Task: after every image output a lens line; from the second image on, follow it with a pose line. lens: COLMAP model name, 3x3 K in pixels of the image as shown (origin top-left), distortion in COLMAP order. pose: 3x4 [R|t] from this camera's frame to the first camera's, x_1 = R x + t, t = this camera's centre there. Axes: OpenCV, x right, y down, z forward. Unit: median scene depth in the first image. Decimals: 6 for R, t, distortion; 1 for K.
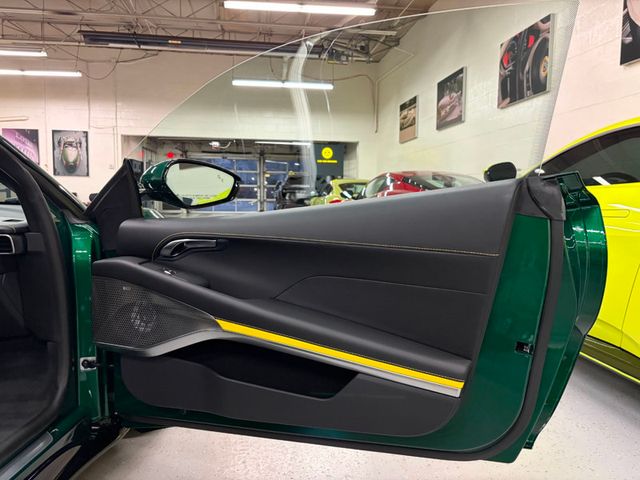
lens RADIAL K [[483.3, 0, 320.0], [0, 483.3, 240.0], [0, 0, 1]] dist [0.061486, -0.061722]
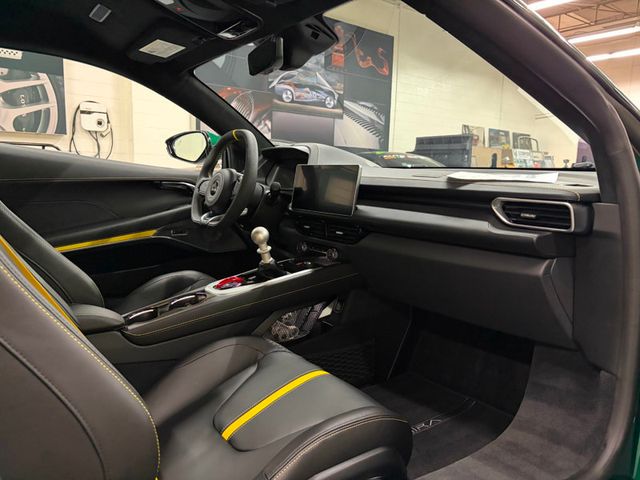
lens RADIAL K [[480.0, 0, 320.0], [0, 480.0, 240.0], [0, 0, 1]] dist [0.044660, -0.059673]
pose [[0.495431, 0.120747, -0.860214, -0.211489], [-0.105275, 0.991338, 0.078521, 0.022175], [0.862244, 0.051657, 0.503851, 0.347570]]
